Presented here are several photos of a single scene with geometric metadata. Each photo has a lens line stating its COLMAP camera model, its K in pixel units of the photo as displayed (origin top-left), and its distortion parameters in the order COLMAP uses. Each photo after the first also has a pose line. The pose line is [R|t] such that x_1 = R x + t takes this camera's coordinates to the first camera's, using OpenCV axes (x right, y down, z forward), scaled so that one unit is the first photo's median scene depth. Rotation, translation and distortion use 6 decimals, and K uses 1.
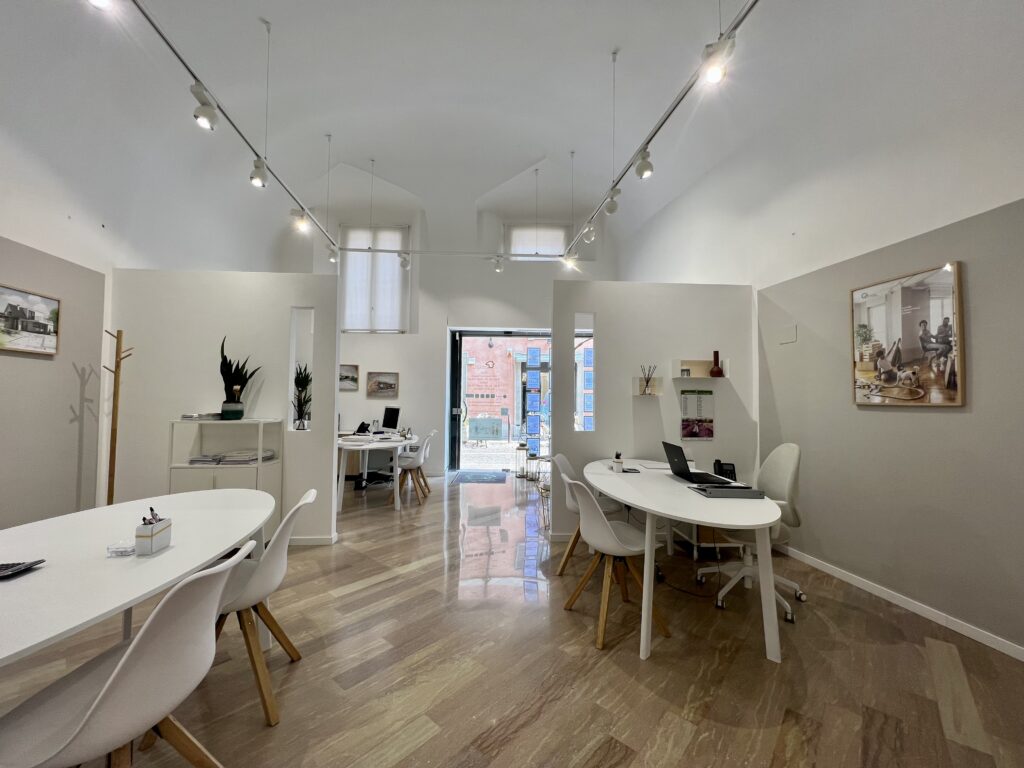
lens RADIAL K [[409.1, 0, 513.2], [0, 409.1, 385.5], [0, 0, 1]] dist [-0.001533, 0.000279]
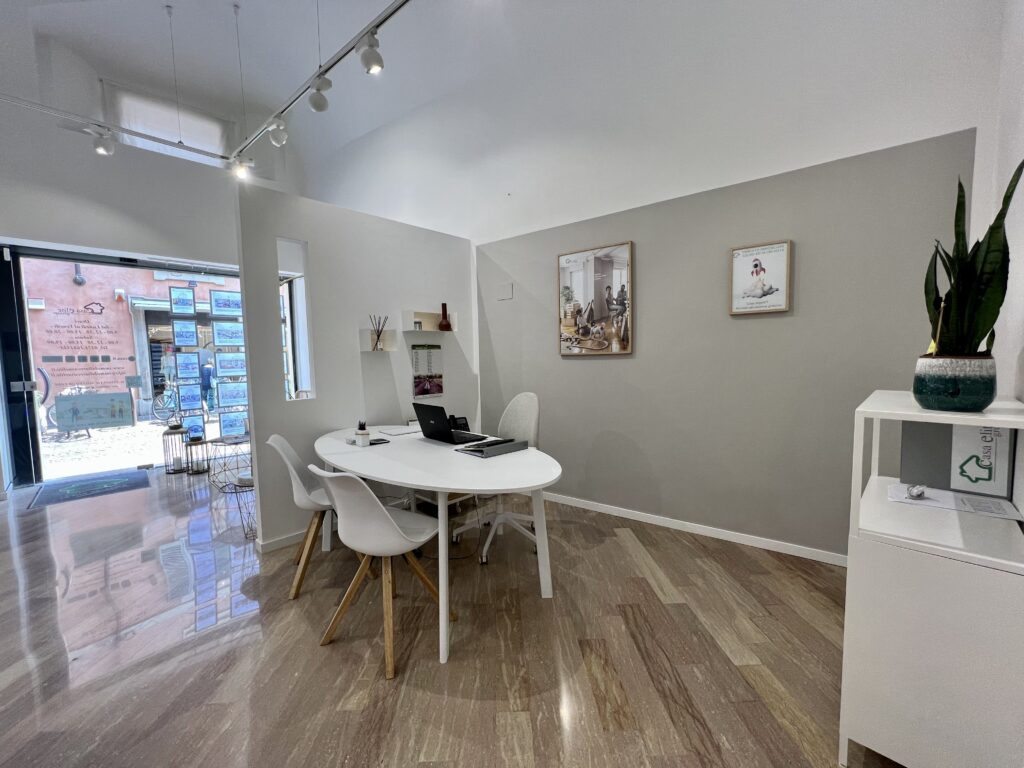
lens RADIAL K [[409.1, 0, 513.3], [0, 409.1, 385.7], [0, 0, 1]] dist [-0.001533, 0.000279]
pose [[0.722369, -0.075242, 0.687402, -0.062706], [0.004840, 0.994588, 0.103781, 0.009016], [-0.691491, -0.071641, 0.718824, 0.184777]]
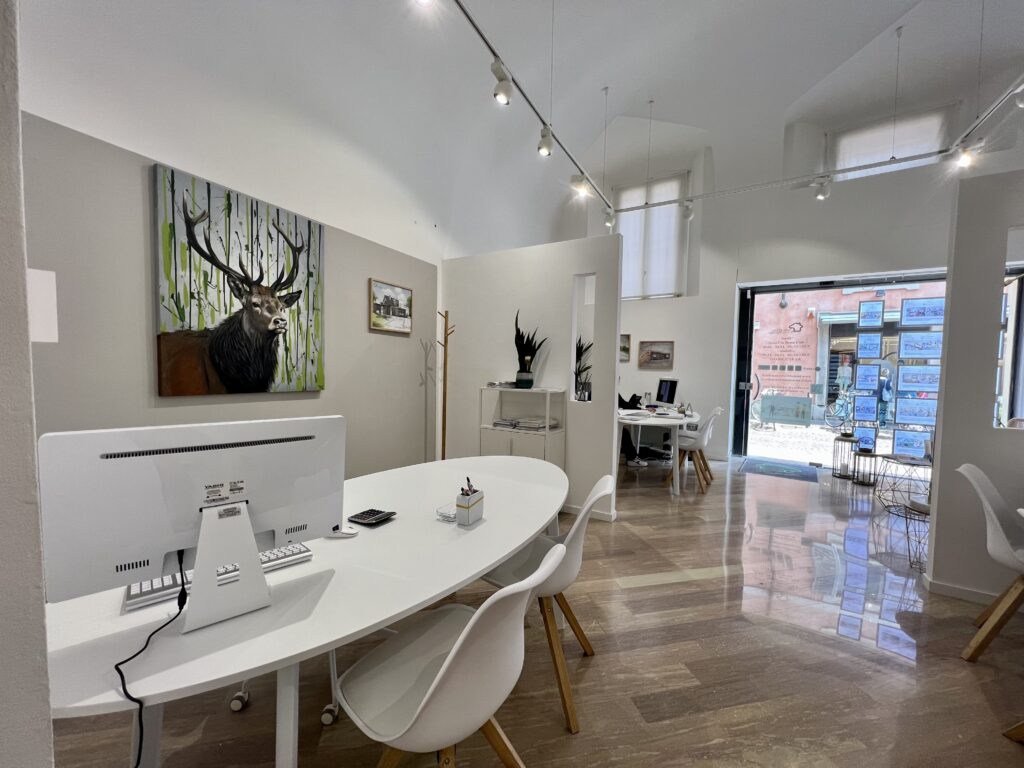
lens RADIAL K [[409.1, 0, 512.9], [0, 409.1, 385.9], [0, 0, 1]] dist [-0.001533, 0.000279]
pose [[0.817083, 0.035277, -0.575440, -0.087672], [0.006726, 0.997475, 0.070700, 0.001442], [0.576481, -0.061638, 0.814783, 0.101043]]
